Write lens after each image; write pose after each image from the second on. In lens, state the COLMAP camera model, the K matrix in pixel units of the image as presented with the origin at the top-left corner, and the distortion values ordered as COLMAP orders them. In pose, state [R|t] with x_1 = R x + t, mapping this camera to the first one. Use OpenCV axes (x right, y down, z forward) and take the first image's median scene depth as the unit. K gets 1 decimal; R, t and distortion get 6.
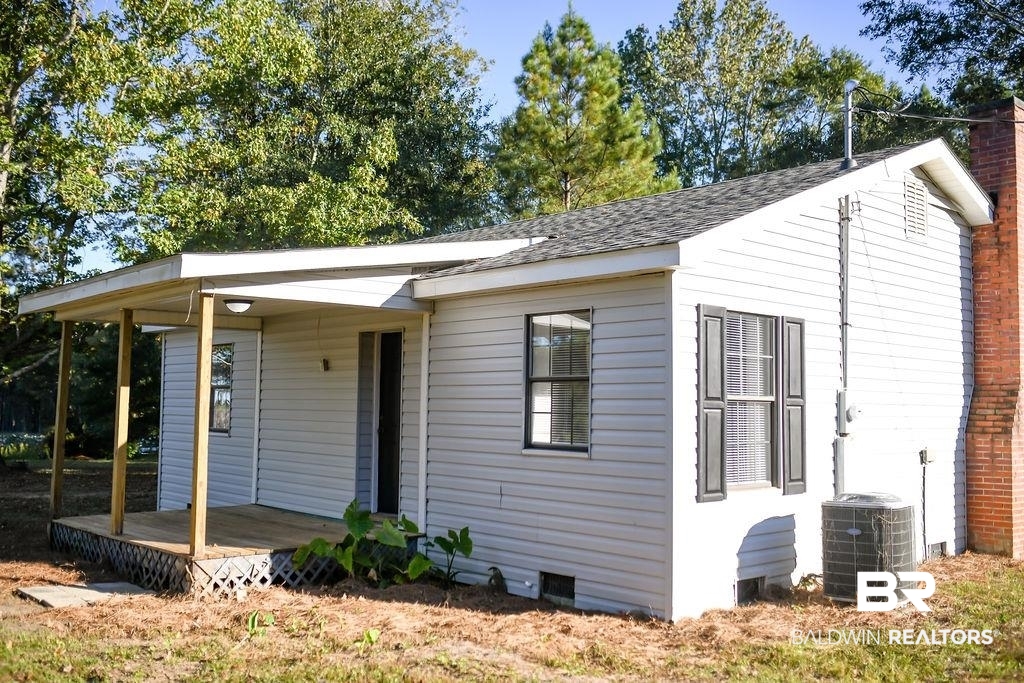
lens RADIAL K [[977.7, 0, 512.0], [0, 977.7, 341.2], [0, 0, 1]] dist [-0.035149, 0.000000]
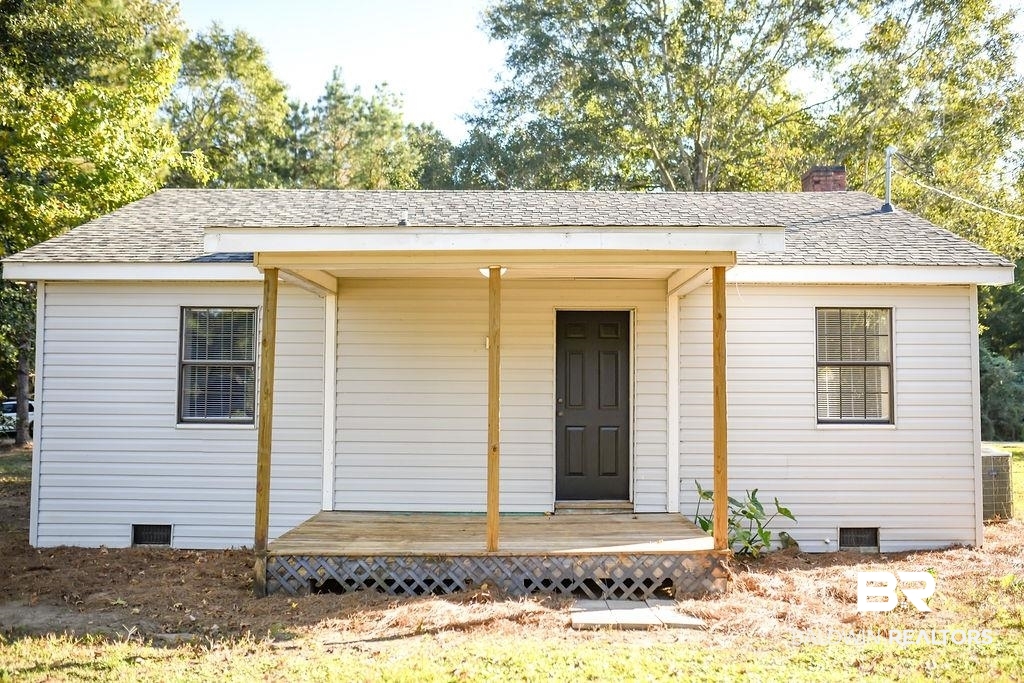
lens RADIAL K [[977.7, 0, 512.0], [0, 977.7, 340.7], [0, 0, 1]] dist [-0.035149, 0.000000]
pose [[0.674650, 0.046934, 0.736644, -1.080205], [-0.045762, 0.998716, -0.021721, 0.054244], [-0.736718, -0.019056, 0.675932, 0.496532]]
